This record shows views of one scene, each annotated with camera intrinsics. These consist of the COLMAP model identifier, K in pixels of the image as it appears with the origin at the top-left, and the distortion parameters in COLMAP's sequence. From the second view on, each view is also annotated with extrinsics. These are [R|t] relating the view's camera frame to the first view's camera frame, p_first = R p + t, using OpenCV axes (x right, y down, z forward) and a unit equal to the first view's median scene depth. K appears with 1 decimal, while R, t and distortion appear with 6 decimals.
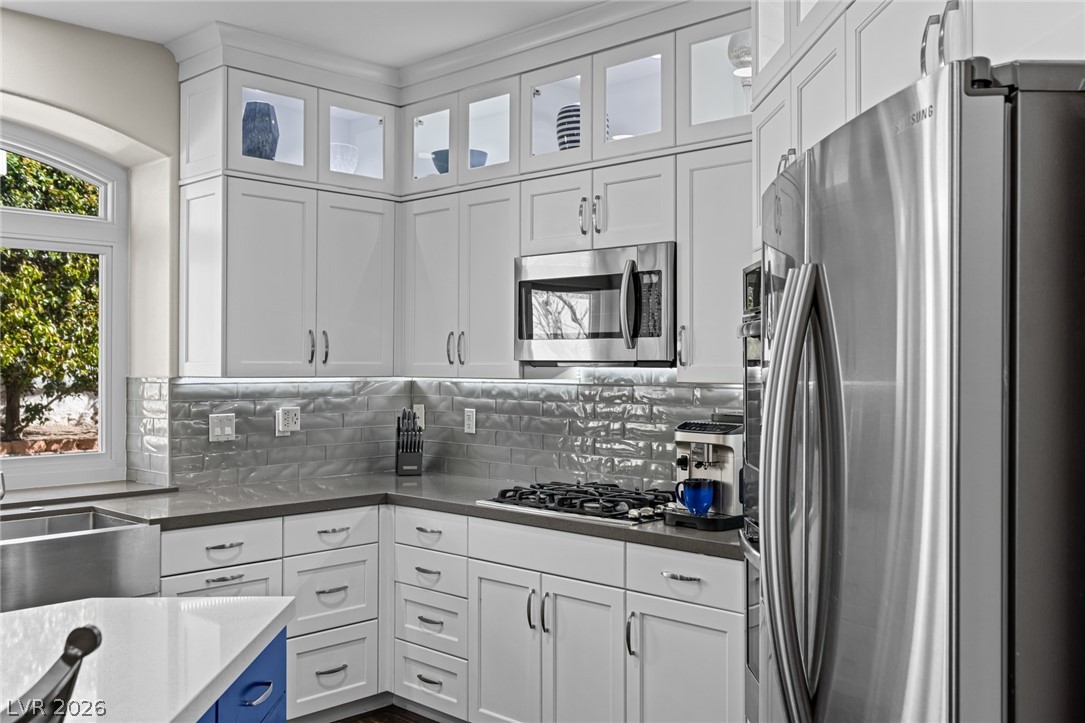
lens RADIAL K [[999.5, 0, 549.7], [0, 999.5, 347.2], [0, 0, 1]] dist [-0.002637, 0.000000]
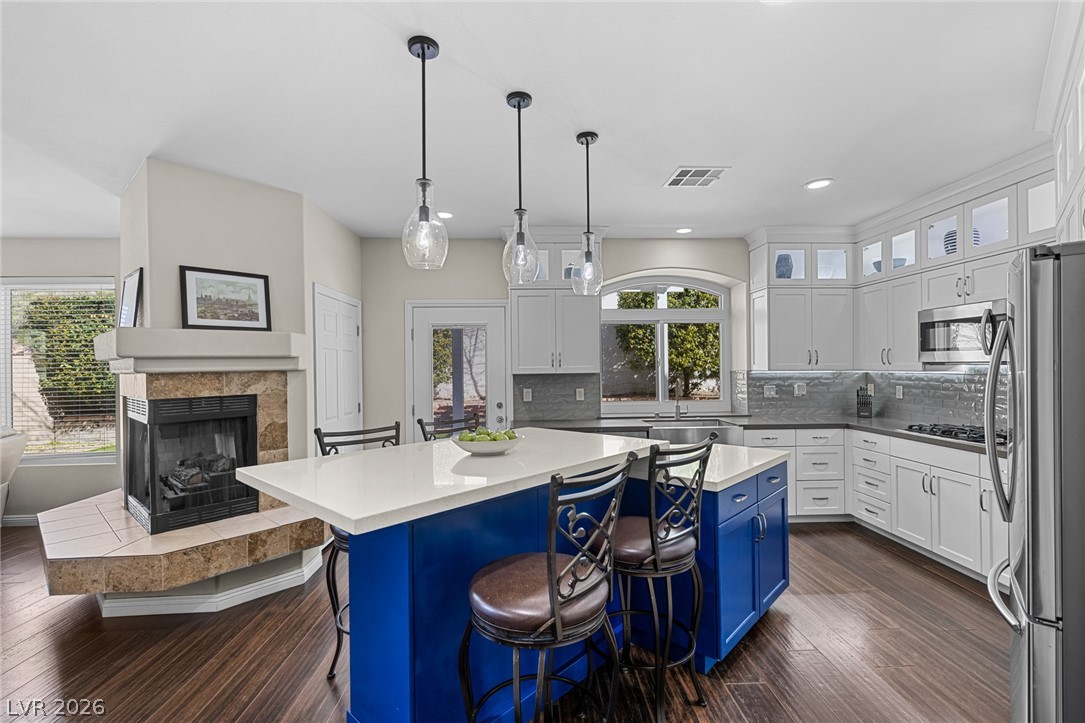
lens RADIAL K [[484.6, 0, 548.2], [0, 484.6, 365.8], [0, 0, 1]] dist [0.003183, -0.000060]
pose [[0.720612, -0.008896, -0.693281, 0.098437], [0.020853, 0.999743, 0.008846, -0.003229], [0.693025, -0.020832, 0.720613, -0.211649]]
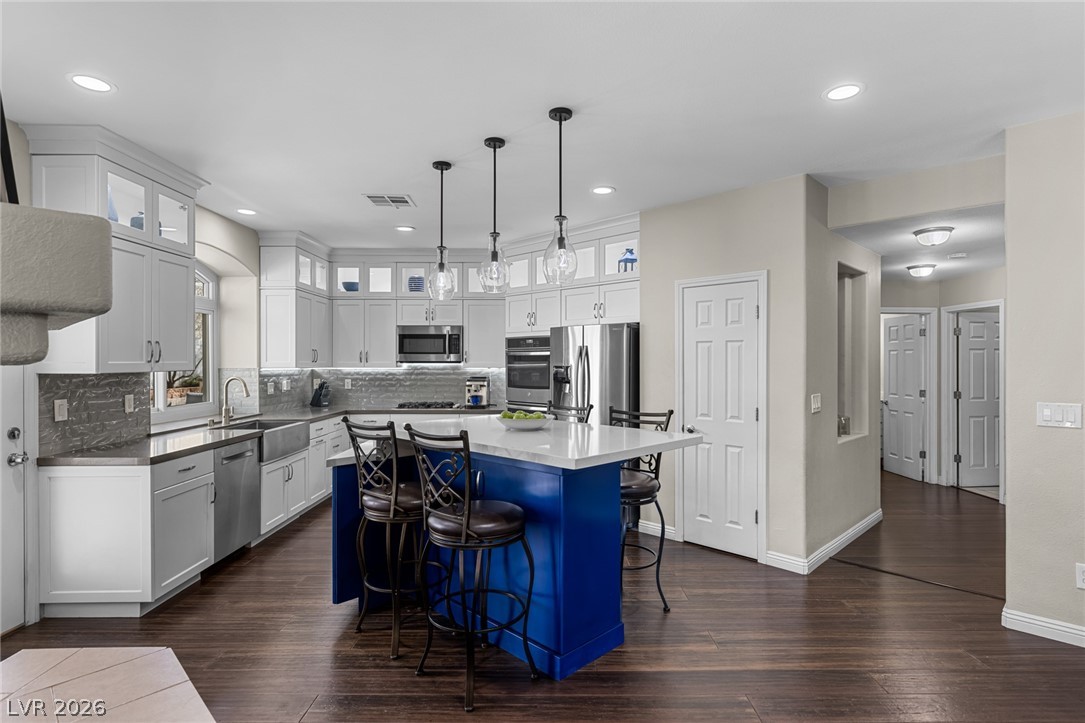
lens RADIAL K [[564.9, 0, 540.4], [0, 564.9, 360.5], [0, 0, 1]] dist [-0.002842, -0.000322]
pose [[0.719722, -0.000408, 0.694262, -0.820364], [-0.008498, 0.999920, 0.009397, -0.006807], [-0.694211, -0.012663, 0.719661, -0.448815]]
